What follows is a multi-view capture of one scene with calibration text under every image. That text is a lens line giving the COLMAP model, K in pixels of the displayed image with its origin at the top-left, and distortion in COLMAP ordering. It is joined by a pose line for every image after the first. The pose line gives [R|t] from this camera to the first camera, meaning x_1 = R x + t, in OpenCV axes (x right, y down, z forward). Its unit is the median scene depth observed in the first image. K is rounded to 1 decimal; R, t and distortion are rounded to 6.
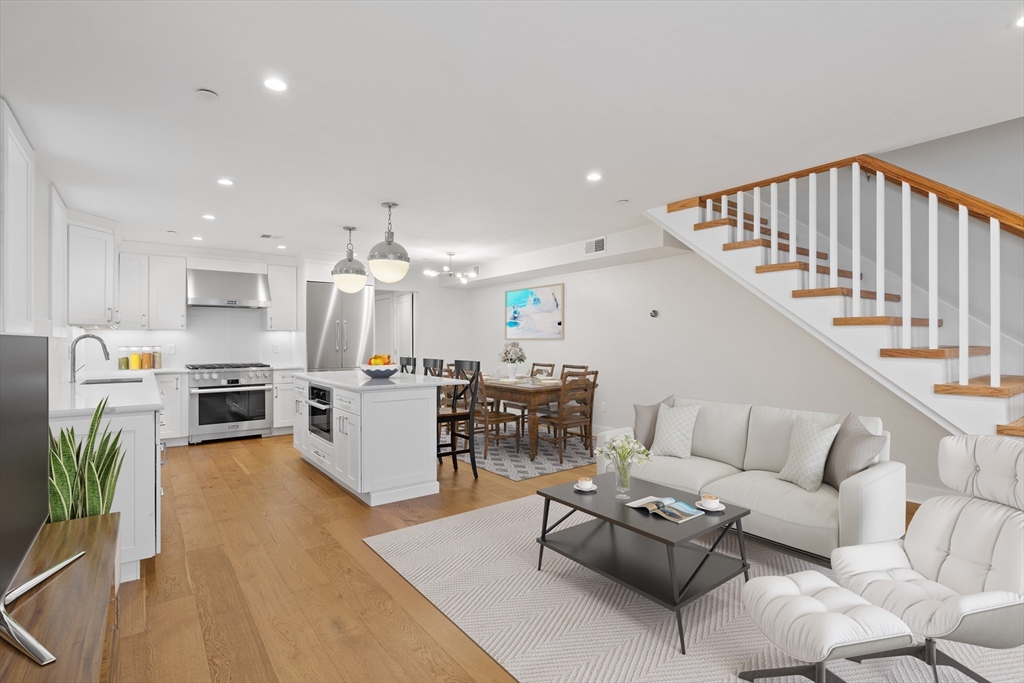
lens RADIAL K [[493.6, 0, 513.0], [0, 493.6, 340.9], [0, 0, 1]] dist [0.002151, 0.000304]
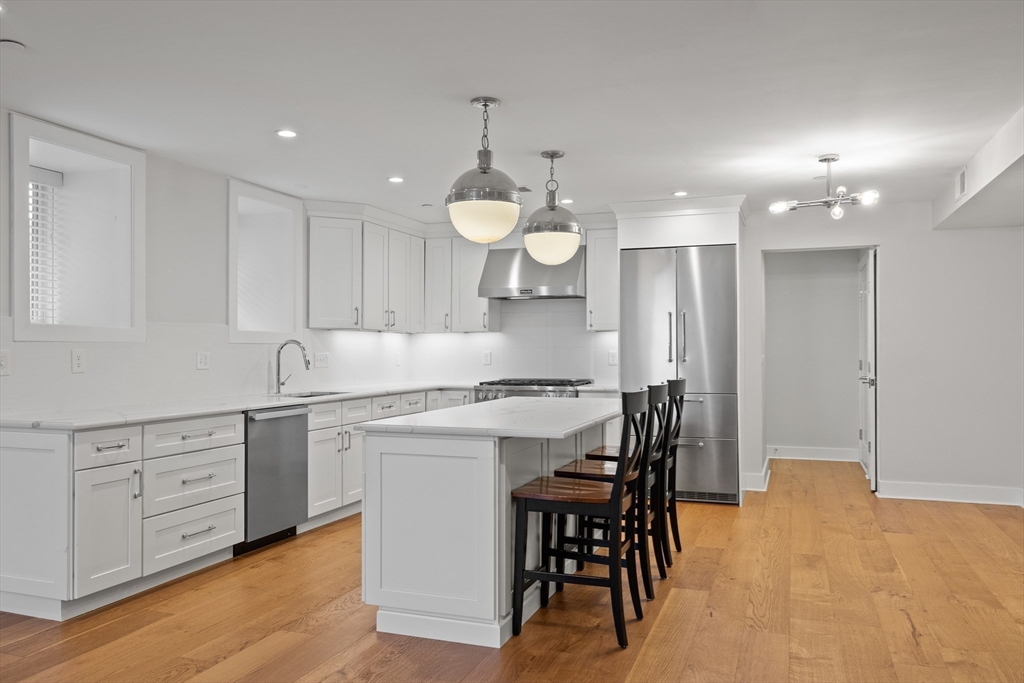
lens RADIAL K [[783.1, 0, 512.4], [0, 783.1, 344.1], [0, 0, 1]] dist [-0.010130, 0.002731]
pose [[0.552991, -0.001810, -0.833185, 0.494977], [0.001883, 0.999998, -0.000922, -0.003116], [0.833185, -0.001059, 0.552993, 0.535140]]
